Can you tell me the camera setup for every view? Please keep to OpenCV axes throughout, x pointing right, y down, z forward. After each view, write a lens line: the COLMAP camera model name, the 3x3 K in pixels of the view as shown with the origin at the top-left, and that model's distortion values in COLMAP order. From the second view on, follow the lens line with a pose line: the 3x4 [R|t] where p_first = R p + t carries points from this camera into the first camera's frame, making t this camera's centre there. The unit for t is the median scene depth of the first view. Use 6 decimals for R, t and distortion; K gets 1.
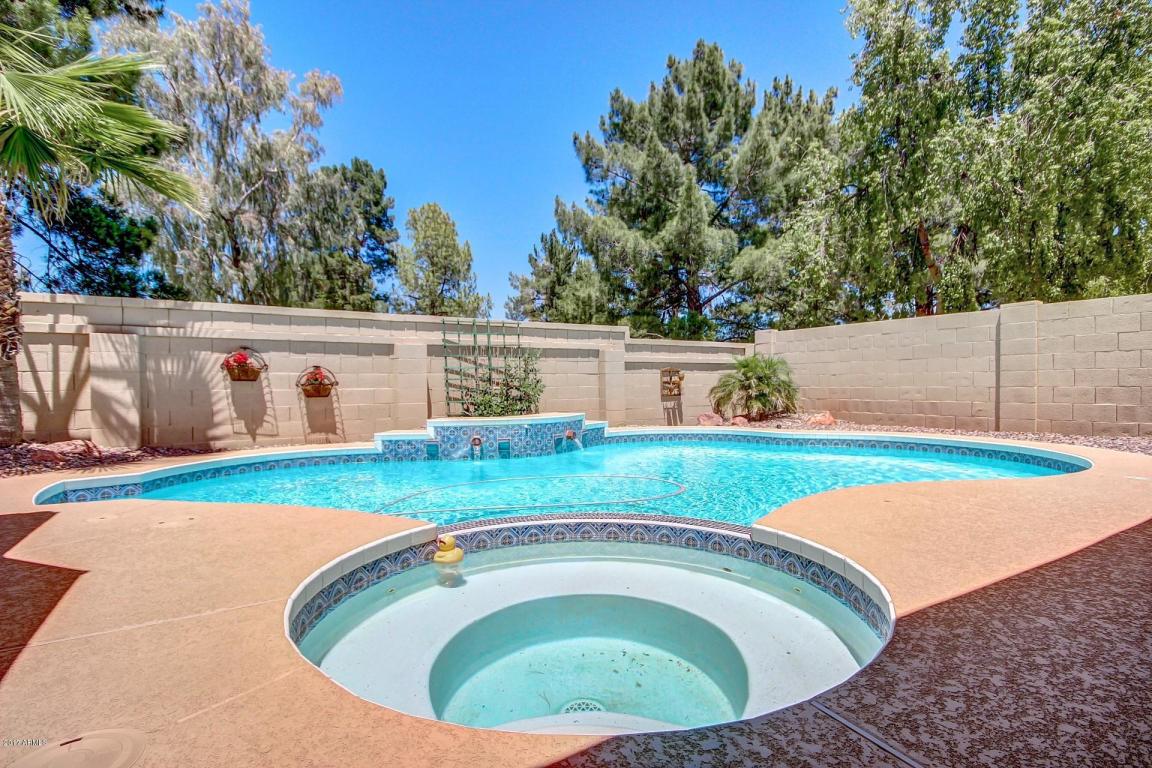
lens RADIAL K [[565.5, 0, 578.9], [0, 565.5, 389.8], [0, 0, 1]] dist [-0.014791, 0.005311]
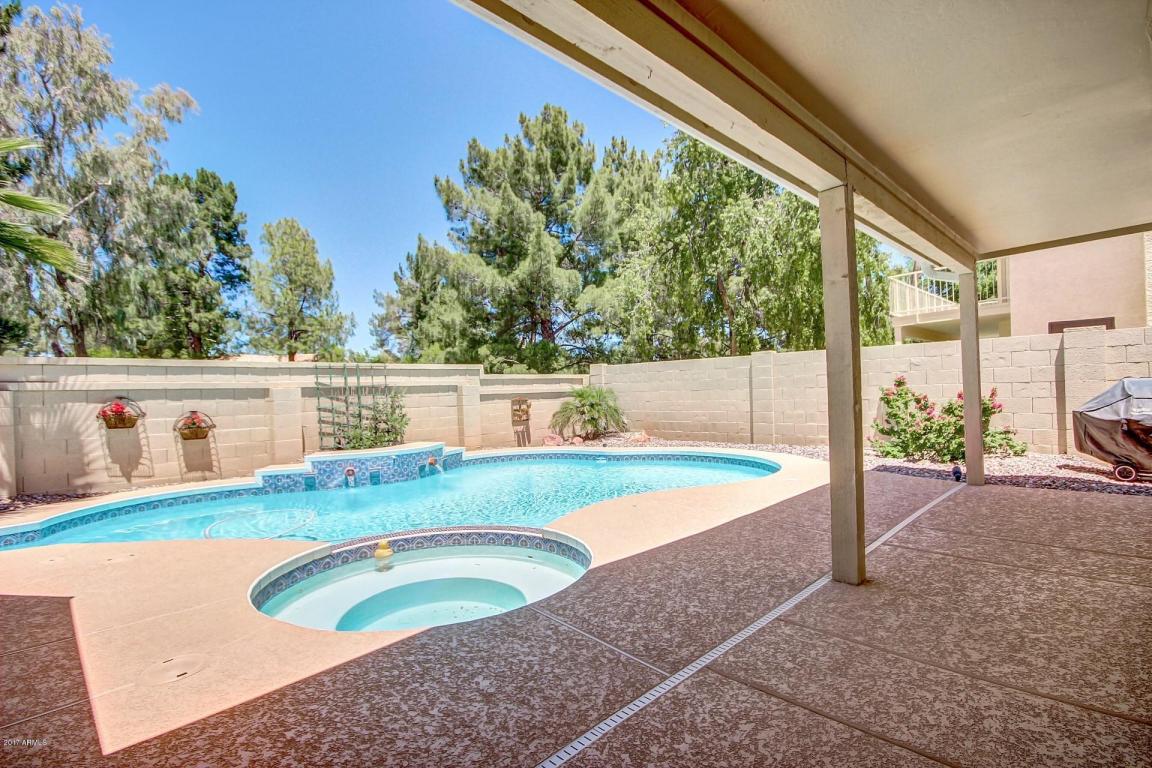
lens RADIAL K [[547.4, 0, 577.3], [0, 547.4, 386.2], [0, 0, 1]] dist [0.000529, -0.006573]
pose [[0.972850, -0.017823, 0.230748, 0.012303], [0.023499, 0.999485, -0.021870, -0.030843], [-0.230240, 0.026699, 0.972768, -0.133776]]
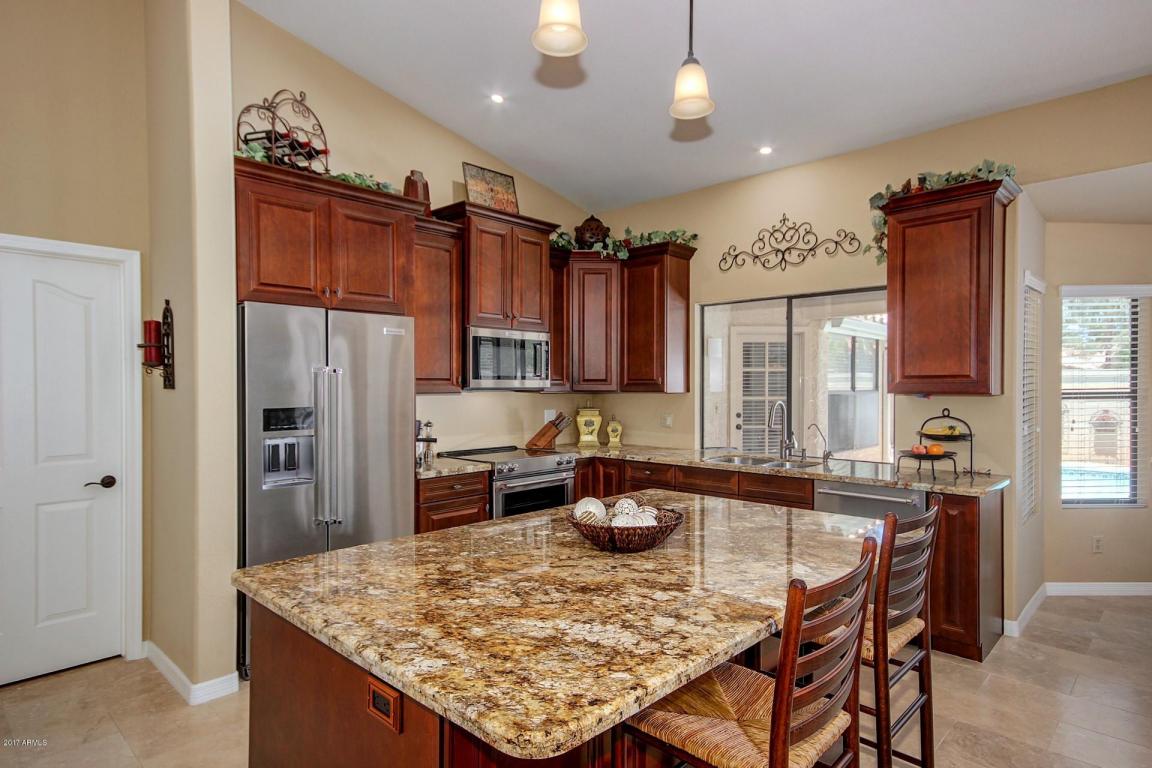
lens RADIAL K [[639.5, 0, 582.1], [0, 639.5, 388.0], [0, 0, 1]] dist [0.010642, -0.001768]
pose [[0.255523, 0.012388, -0.966723, 0.505184], [-0.011565, 0.999886, 0.009756, -0.062998], [0.966734, 0.008687, 0.255638, -0.469584]]
